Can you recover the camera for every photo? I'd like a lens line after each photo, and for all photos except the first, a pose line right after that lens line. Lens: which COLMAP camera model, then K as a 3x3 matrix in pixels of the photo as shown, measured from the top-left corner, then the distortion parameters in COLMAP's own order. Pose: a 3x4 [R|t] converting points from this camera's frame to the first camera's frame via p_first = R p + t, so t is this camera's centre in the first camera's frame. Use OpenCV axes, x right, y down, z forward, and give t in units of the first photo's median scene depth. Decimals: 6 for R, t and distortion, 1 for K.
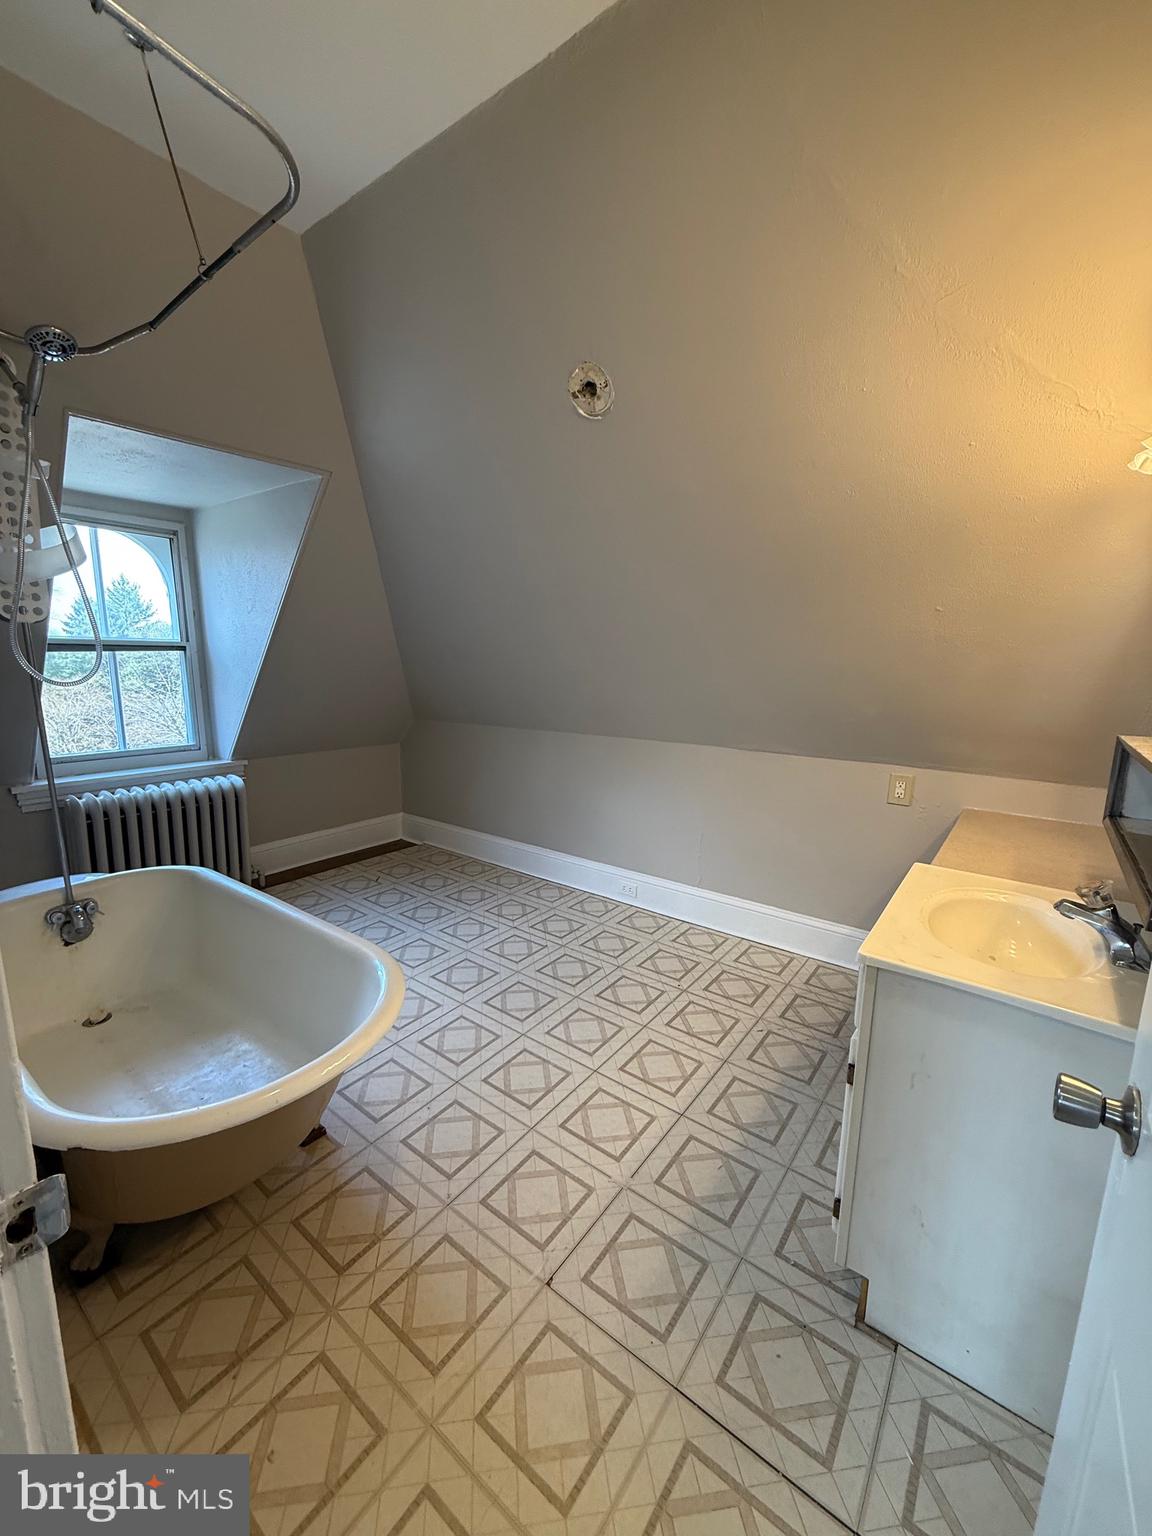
lens RADIAL K [[612.3, 0, 570.4], [0, 612.3, 765.8], [0, 0, 1]] dist [-0.001535, 0.000436]
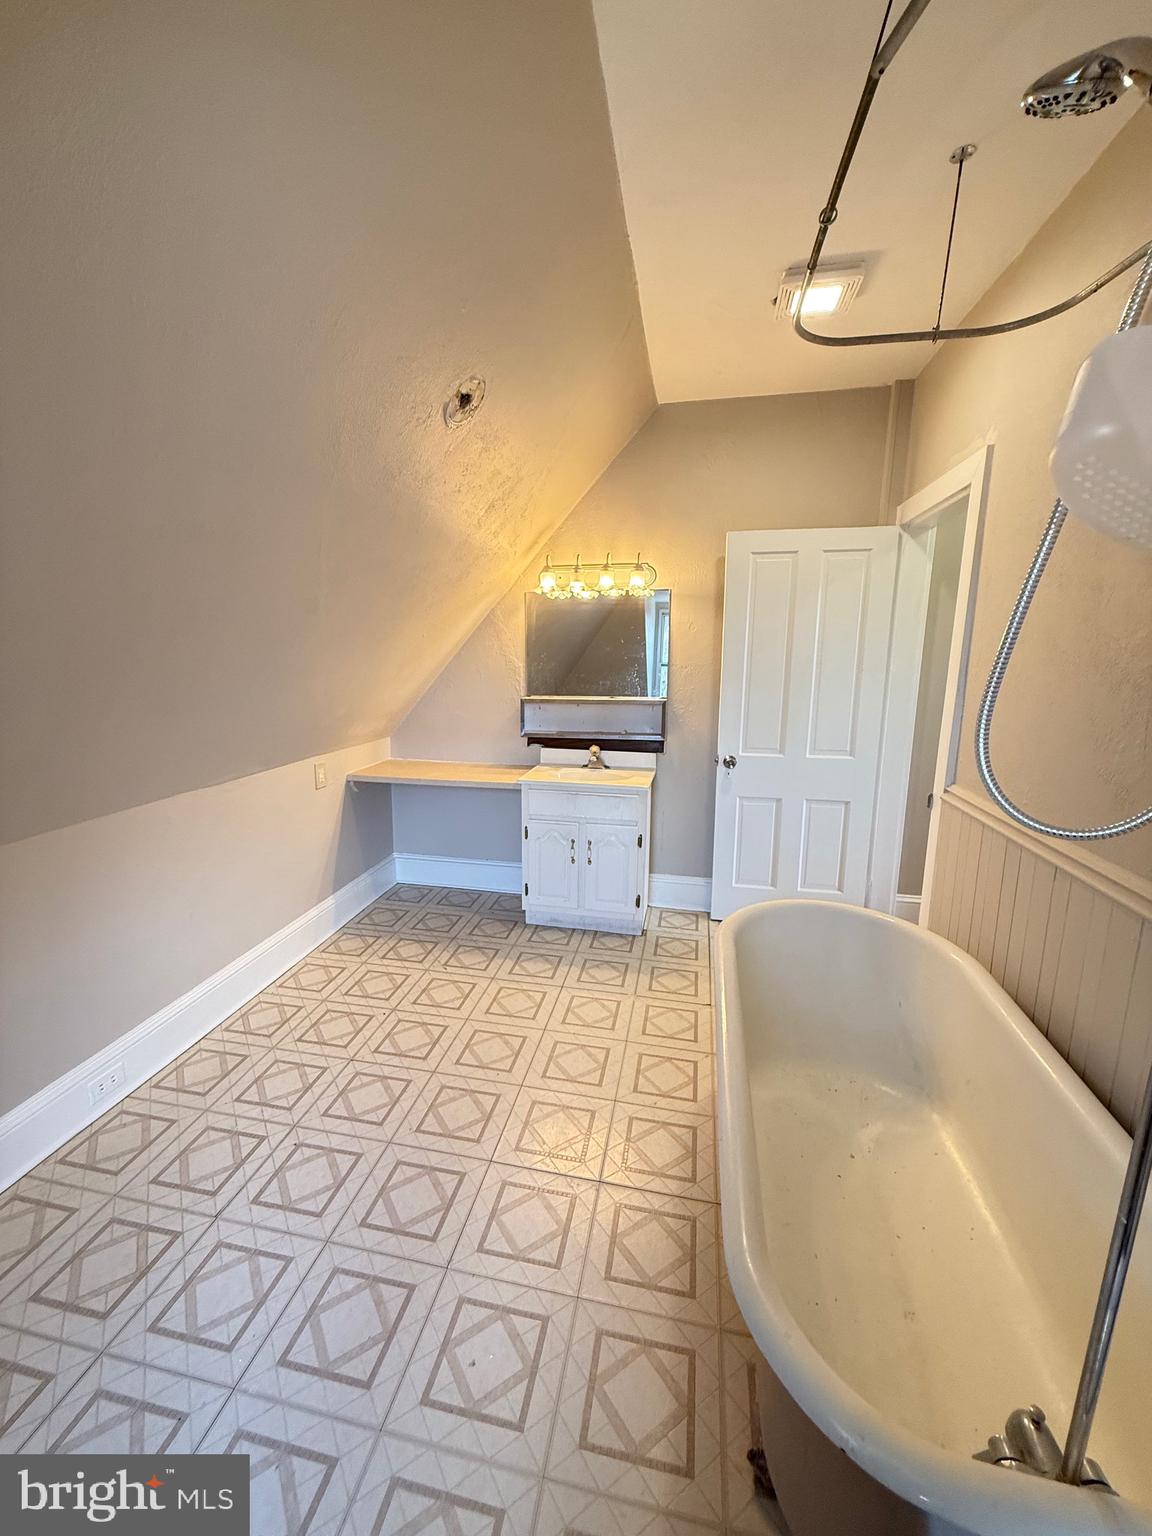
lens RADIAL K [[612.3, 0, 575.9], [0, 612.3, 765.9], [0, 0, 1]] dist [-0.001535, 0.000436]
pose [[-0.437011, -0.187793, 0.879634, -0.984682], [0.145307, 0.950376, 0.275085, -0.315900], [-0.887642, 0.248032, -0.388037, 1.361307]]
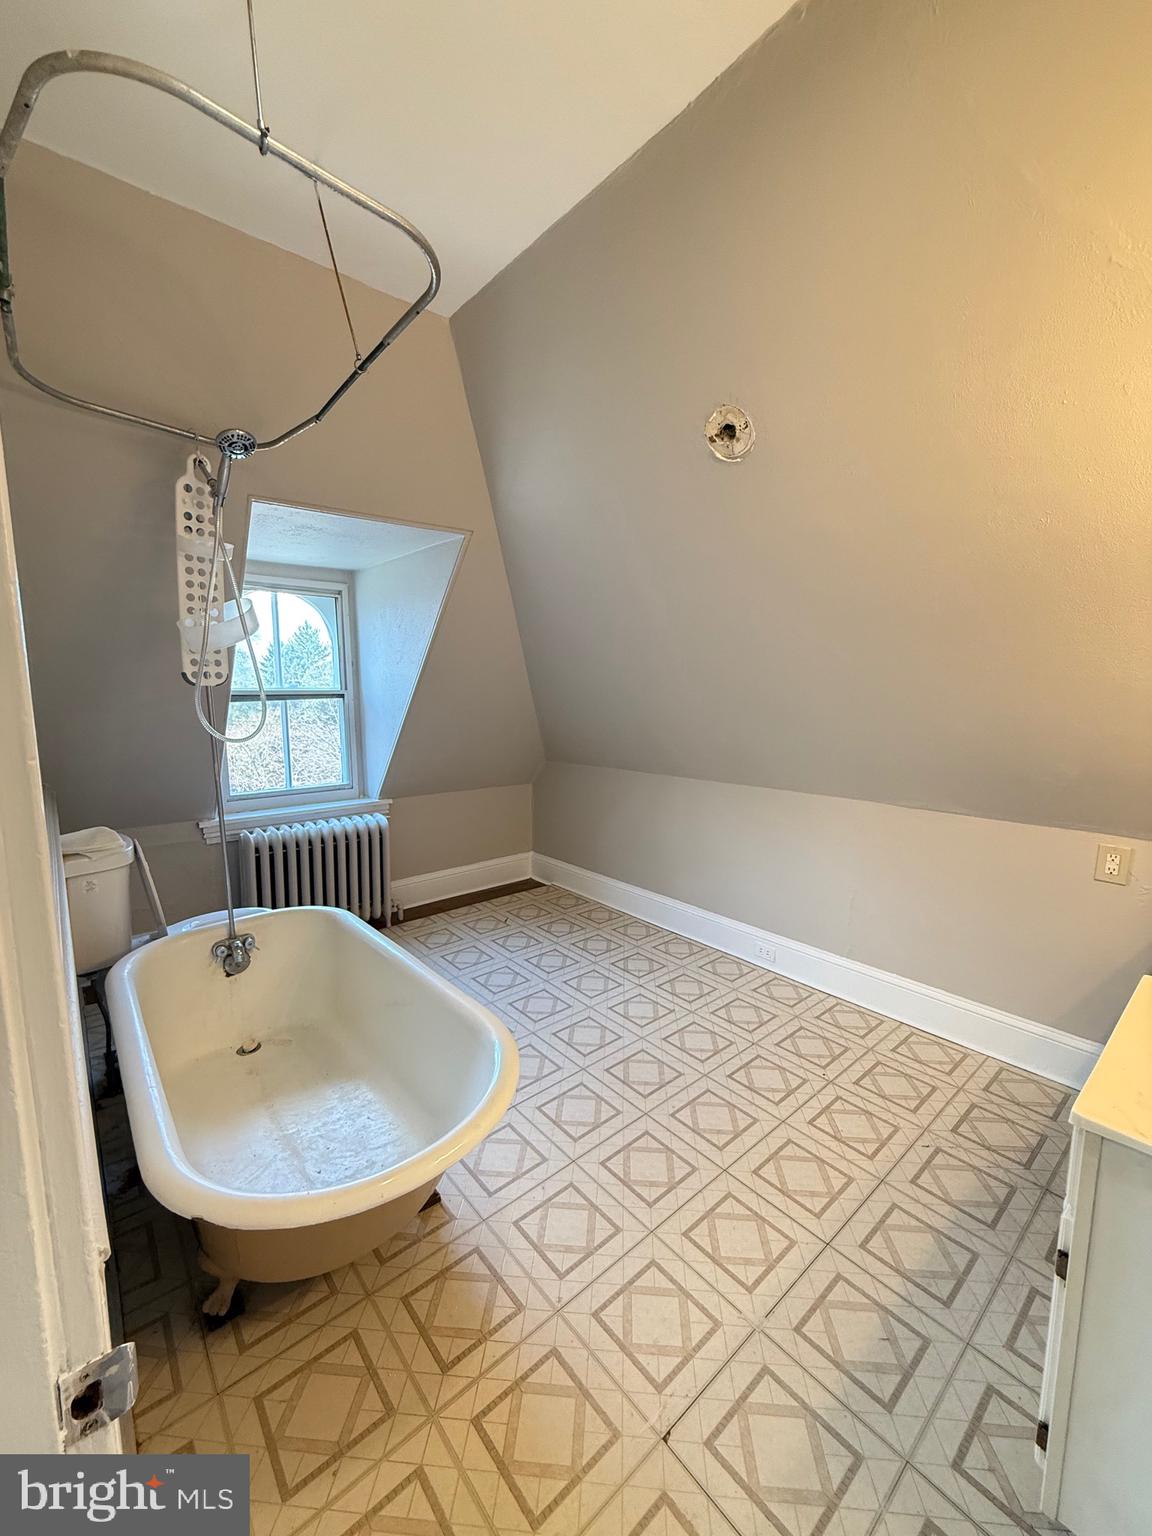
lens RADIAL K [[612.3, 0, 570.5], [0, 612.3, 766.0], [0, 0, 1]] dist [-0.001535, 0.000436]
pose [[0.976508, 0.014354, -0.215004, 0.004192], [-0.024630, 0.998675, -0.045191, -0.050804], [0.214071, 0.049425, 0.975567, 0.049818]]
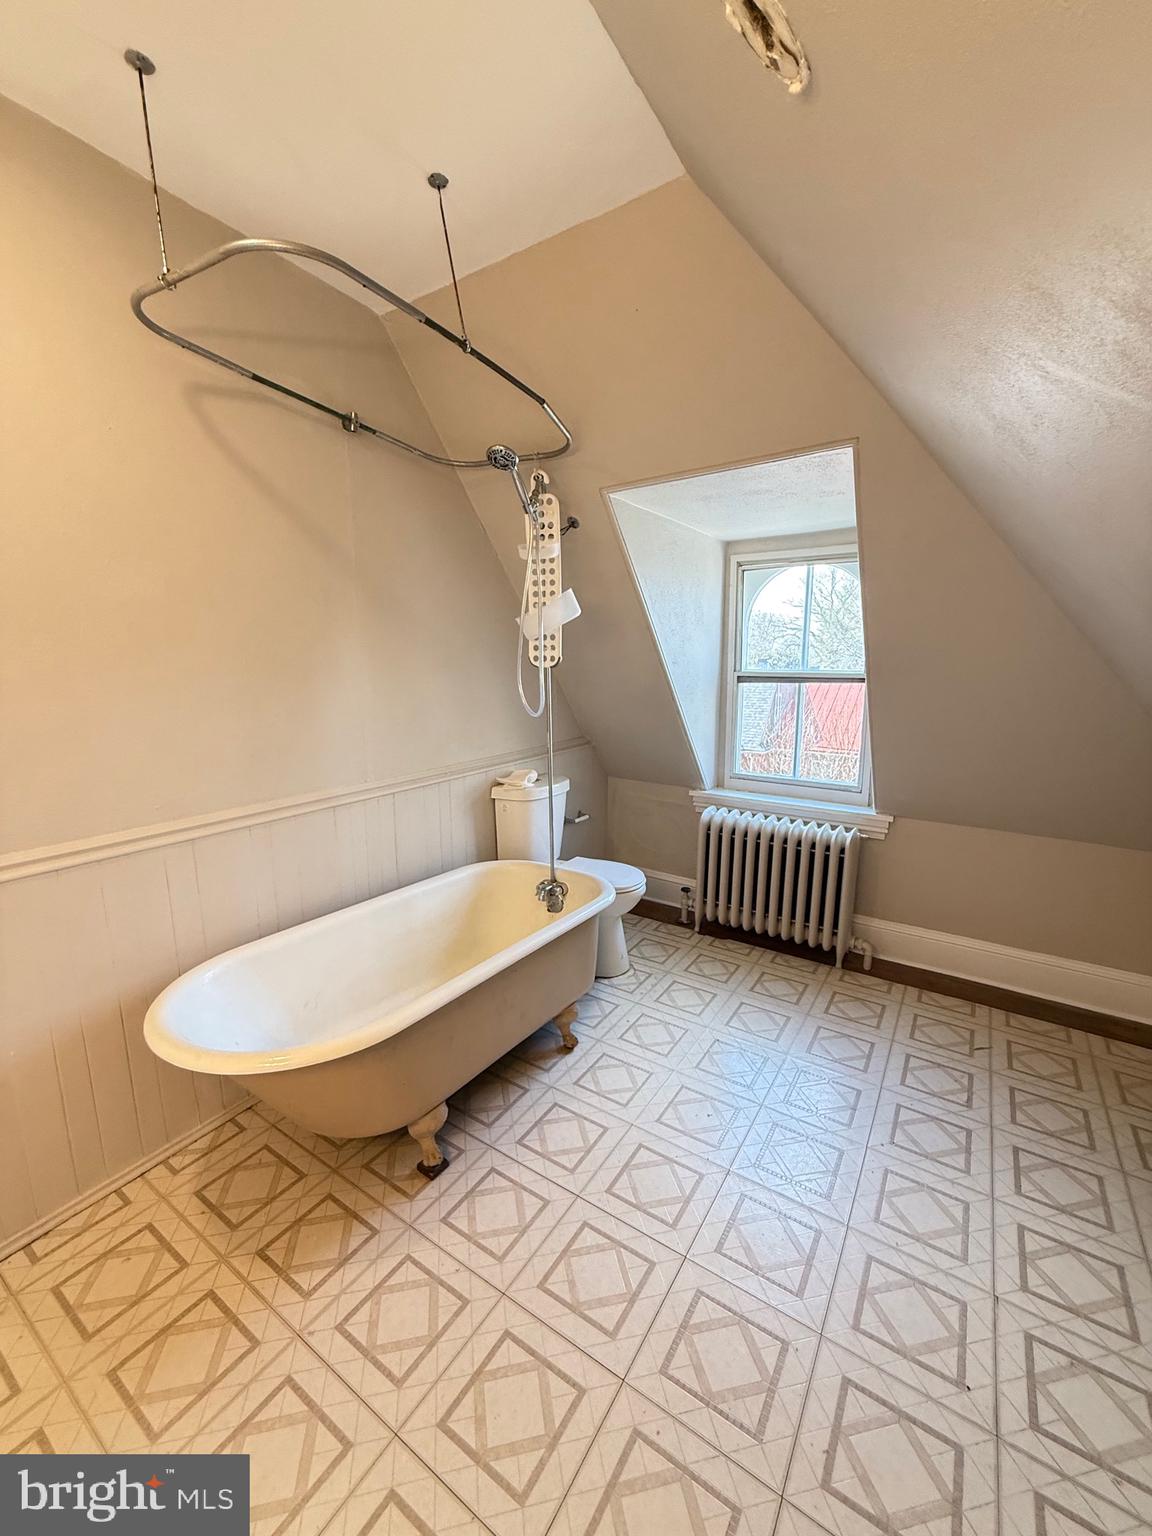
lens RADIAL K [[612.3, 0, 568.7], [0, 612.3, 760.3], [0, 0, 1]] dist [-0.001535, 0.000436]
pose [[0.071454, 0.148010, -0.986401, 0.456299], [-0.182507, 0.974174, 0.132955, -0.216873], [0.980605, 0.170525, 0.096621, 0.927545]]
